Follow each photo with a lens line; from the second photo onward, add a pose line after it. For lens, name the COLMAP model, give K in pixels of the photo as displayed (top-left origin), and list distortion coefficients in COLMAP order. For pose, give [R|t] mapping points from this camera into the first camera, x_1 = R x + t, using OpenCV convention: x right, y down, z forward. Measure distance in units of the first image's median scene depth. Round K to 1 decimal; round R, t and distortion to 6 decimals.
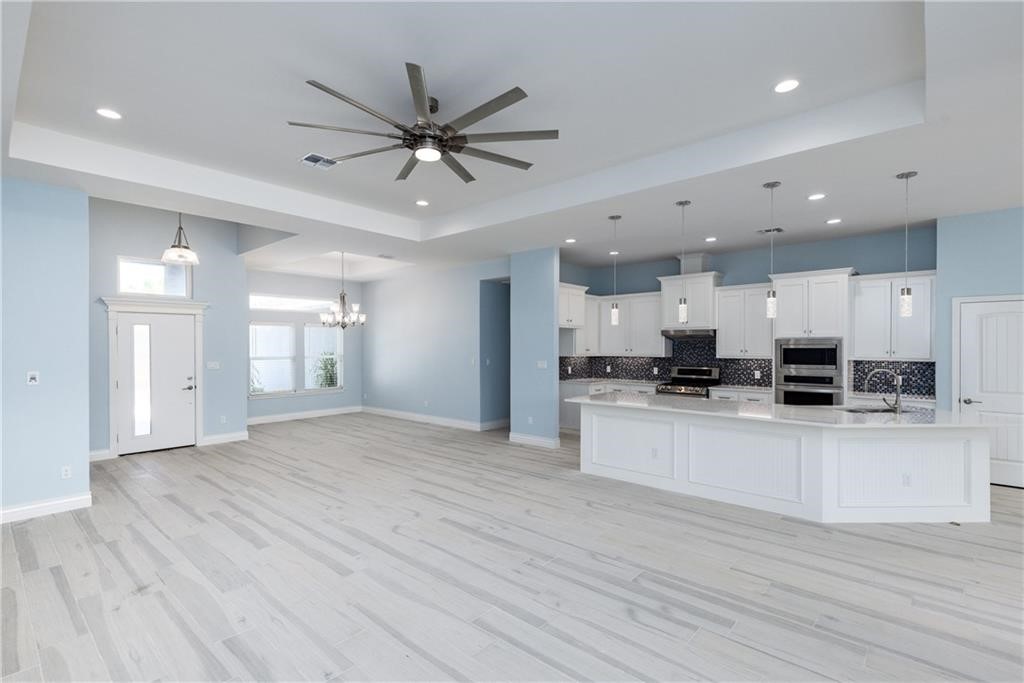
lens RADIAL K [[469.5, 0, 510.6], [0, 469.5, 347.8], [0, 0, 1]] dist [0.009912, -0.000616]
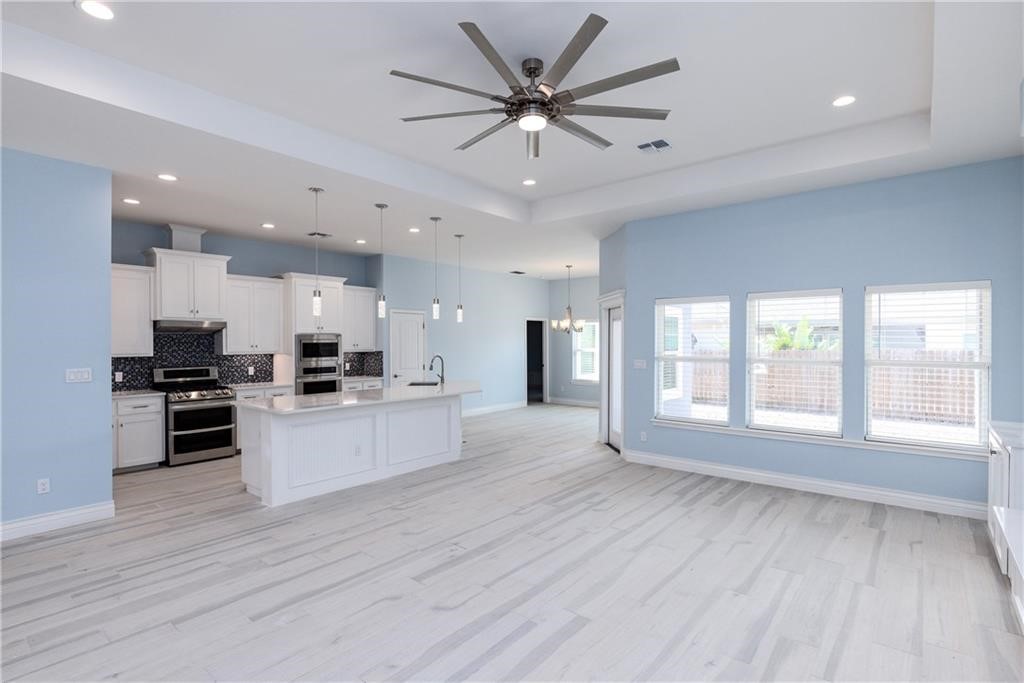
lens RADIAL K [[505.0, 0, 512.0], [0, 505.0, 341.5], [0, 0, 1]] dist [-0.002378, -0.000247]
pose [[-0.029380, -0.001114, 0.999568, -0.702735], [0.008645, 0.999962, 0.001368, 0.000283], [-0.999531, 0.008682, -0.029369, 0.665598]]
